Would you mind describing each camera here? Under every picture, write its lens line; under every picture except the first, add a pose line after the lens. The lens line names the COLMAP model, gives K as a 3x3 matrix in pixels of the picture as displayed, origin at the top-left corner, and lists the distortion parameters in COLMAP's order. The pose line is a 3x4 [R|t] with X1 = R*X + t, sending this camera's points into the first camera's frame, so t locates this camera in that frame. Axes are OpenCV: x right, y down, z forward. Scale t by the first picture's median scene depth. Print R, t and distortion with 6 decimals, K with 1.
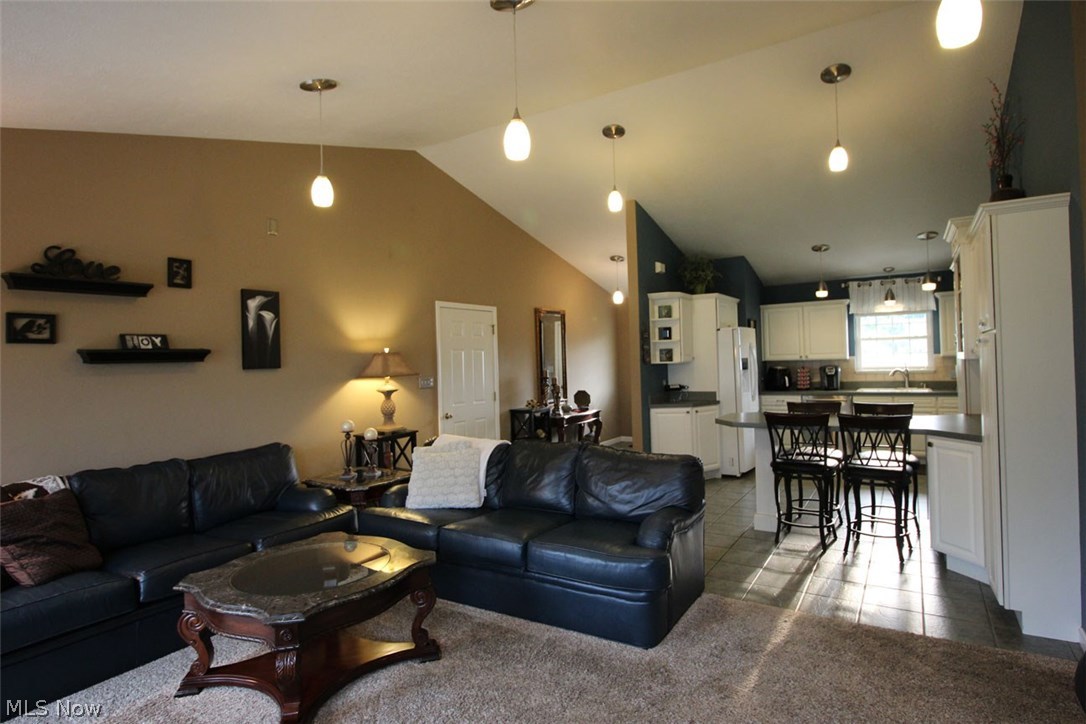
lens RADIAL K [[575.1, 0, 566.3], [0, 575.1, 347.4], [0, 0, 1]] dist [-0.003430, -0.000692]
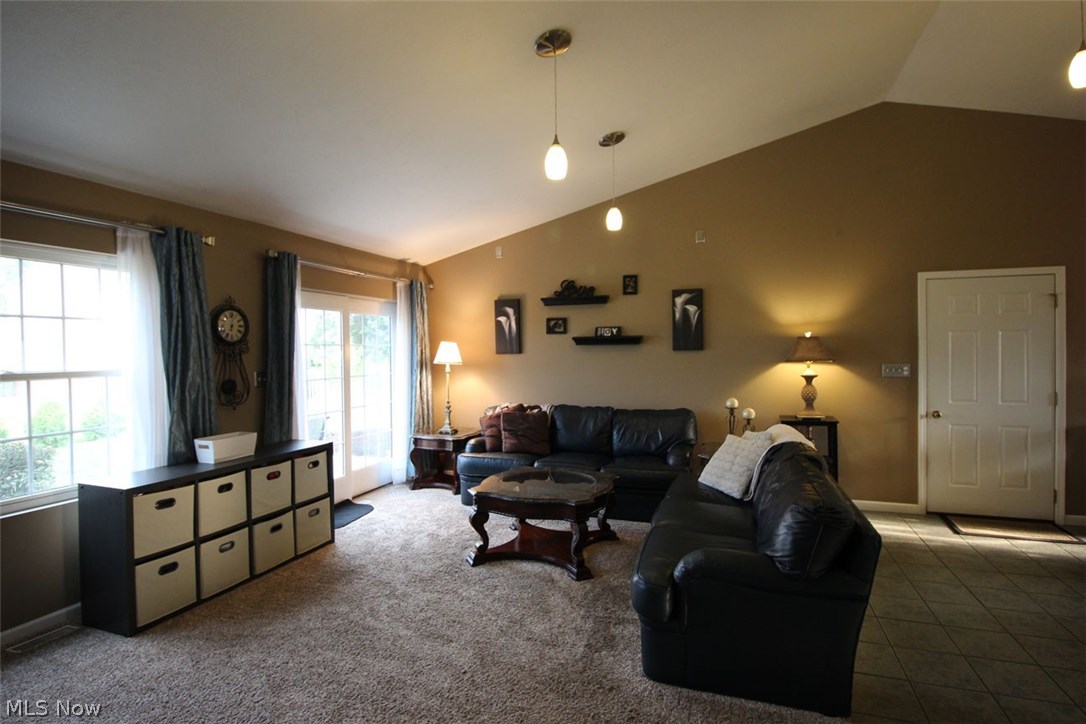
lens RADIAL K [[538.7, 0, 546.1], [0, 538.7, 353.0], [0, 0, 1]] dist [-0.004711, -0.001522]
pose [[0.201487, 0.035097, -0.978862, 0.644389], [0.021334, 0.998964, 0.040209, -0.013127], [0.979259, -0.028985, 0.200529, 0.487043]]
